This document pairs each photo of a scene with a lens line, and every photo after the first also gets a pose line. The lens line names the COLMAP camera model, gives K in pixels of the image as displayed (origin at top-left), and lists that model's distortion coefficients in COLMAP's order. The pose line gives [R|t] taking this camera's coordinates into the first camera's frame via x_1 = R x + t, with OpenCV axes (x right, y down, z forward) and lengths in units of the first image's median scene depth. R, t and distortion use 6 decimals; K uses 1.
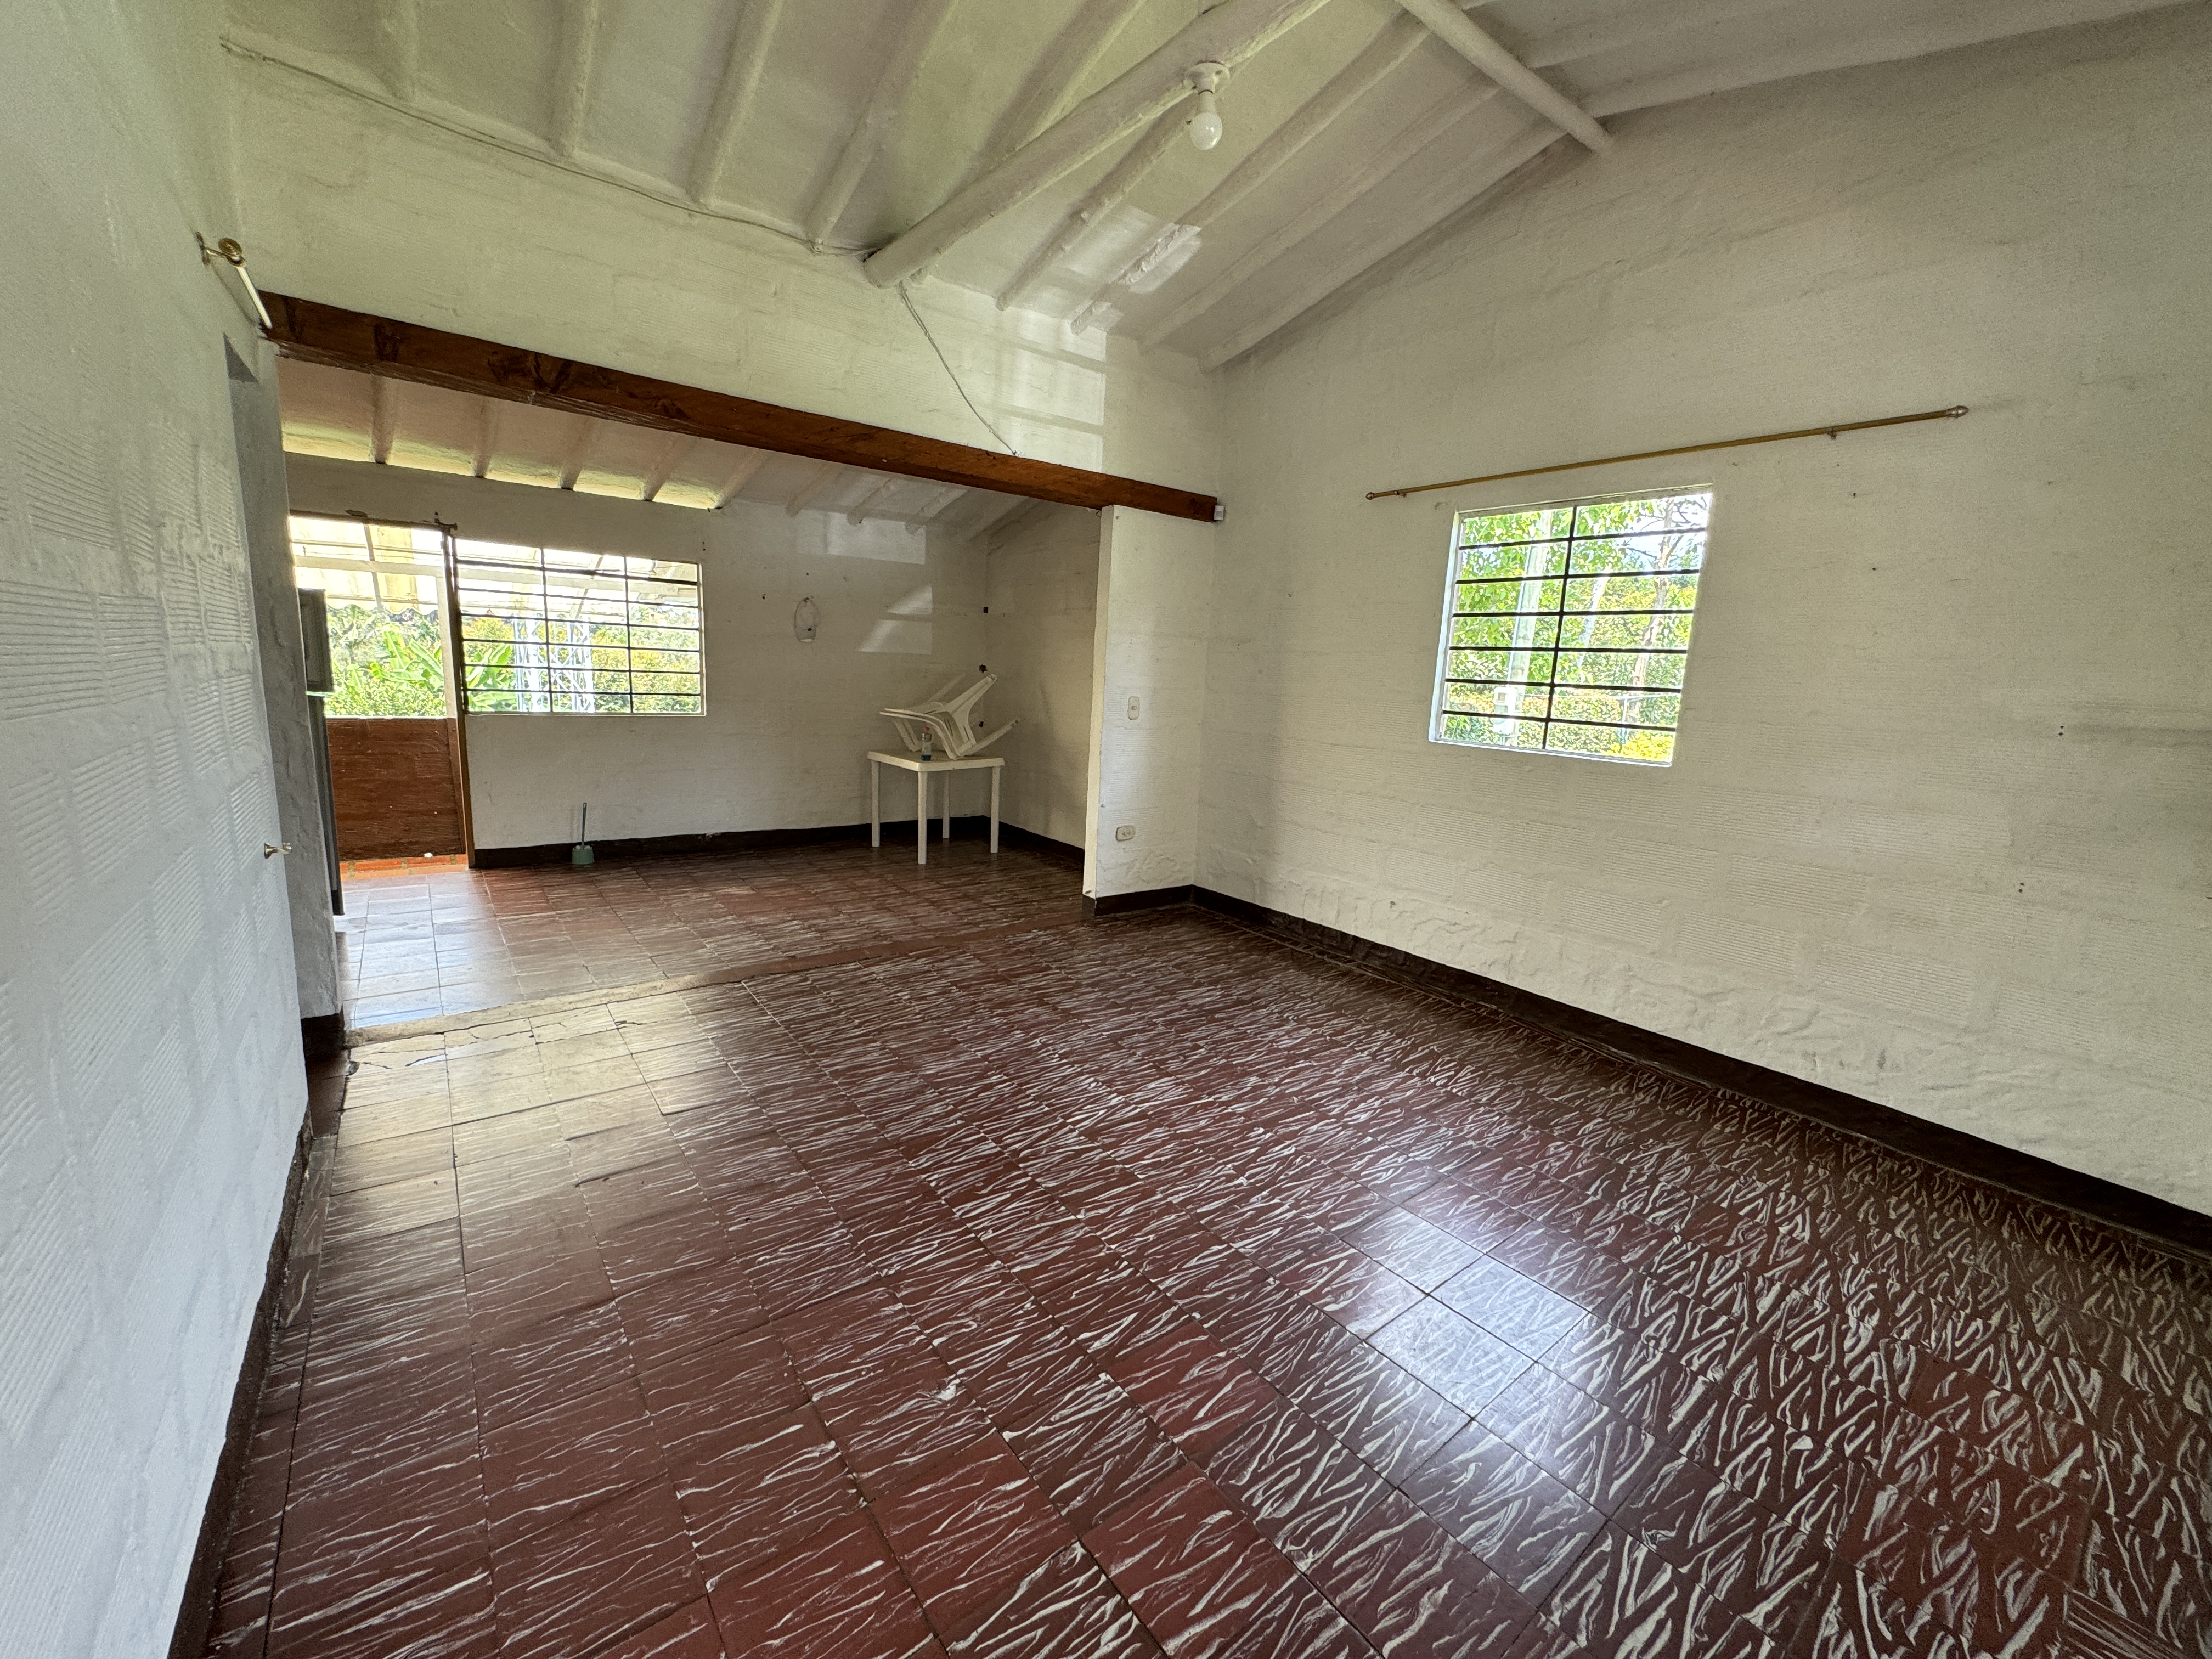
lens RADIAL K [[892.7, 0, 1106.0], [0, 892.7, 829.5], [0, 0, 1]] dist [-0.000896, -0.000478]
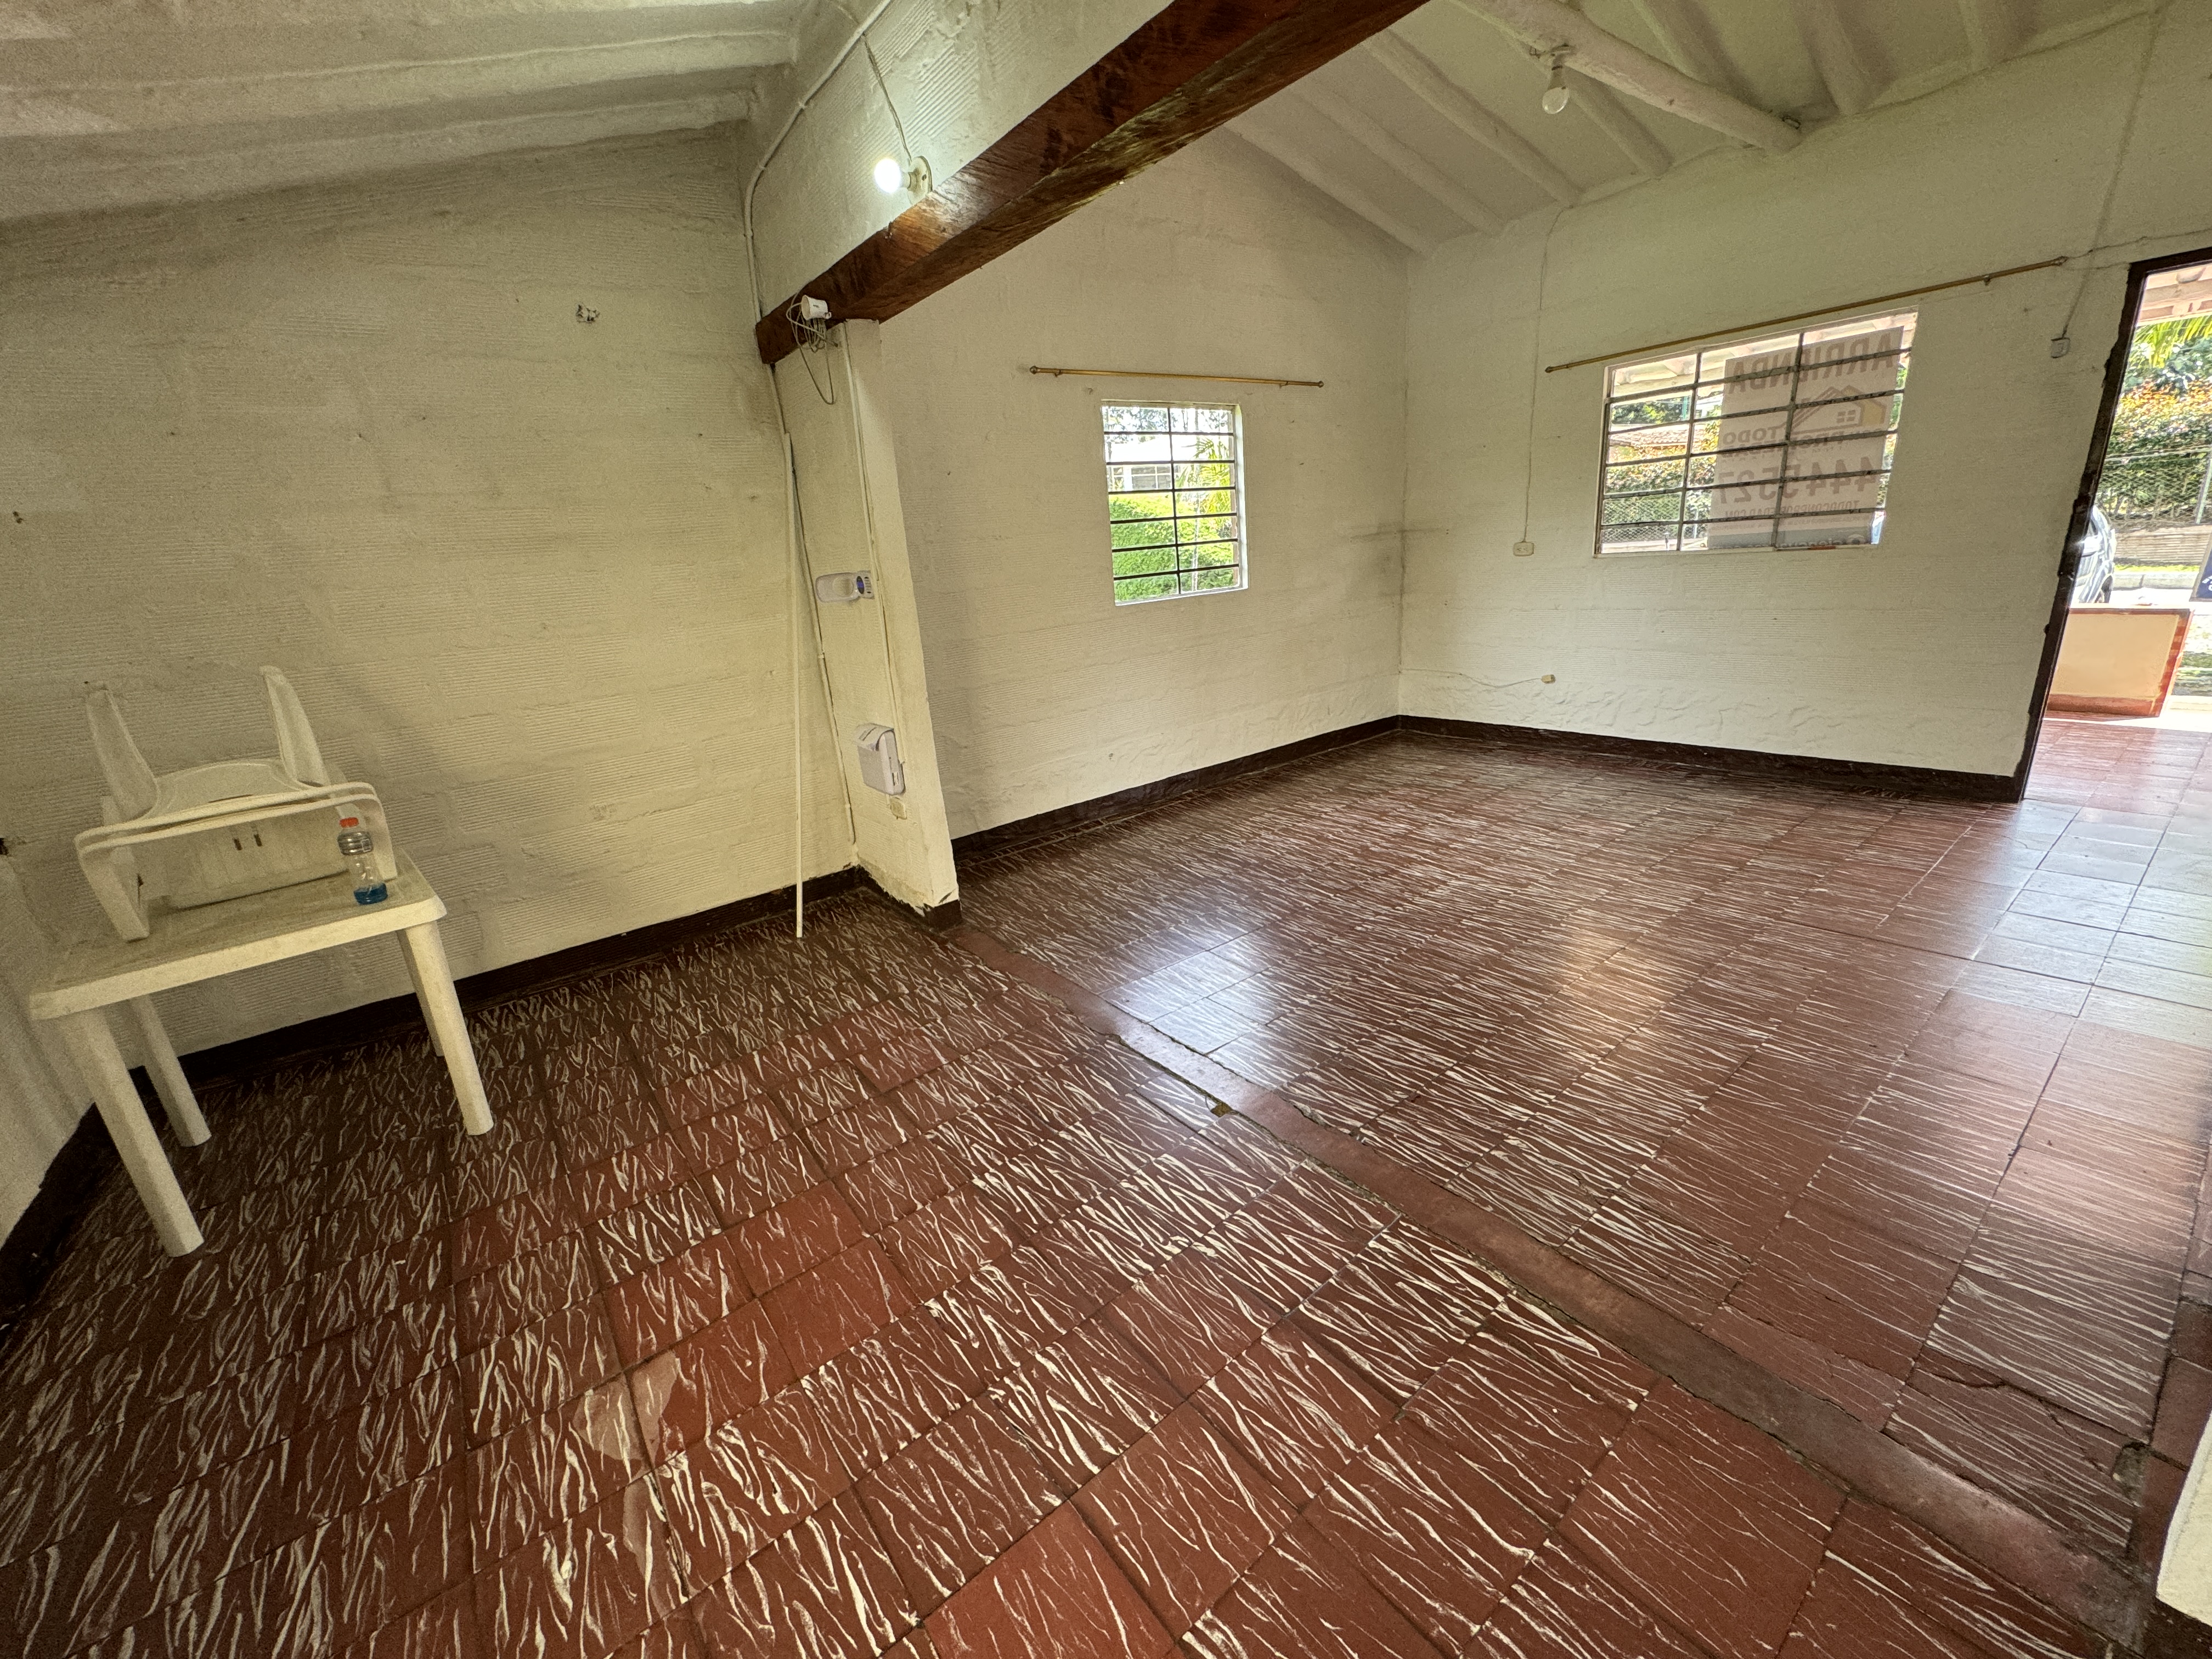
lens RADIAL K [[892.7, 0, 1106.0], [0, 892.7, 829.5], [0, 0, 1]] dist [-0.000896, -0.000478]
pose [[-0.010605, -0.342693, 0.939387, -1.038939], [0.261011, 0.905923, 0.333432, -0.283422], [-0.965278, 0.248726, 0.079839, 1.247665]]
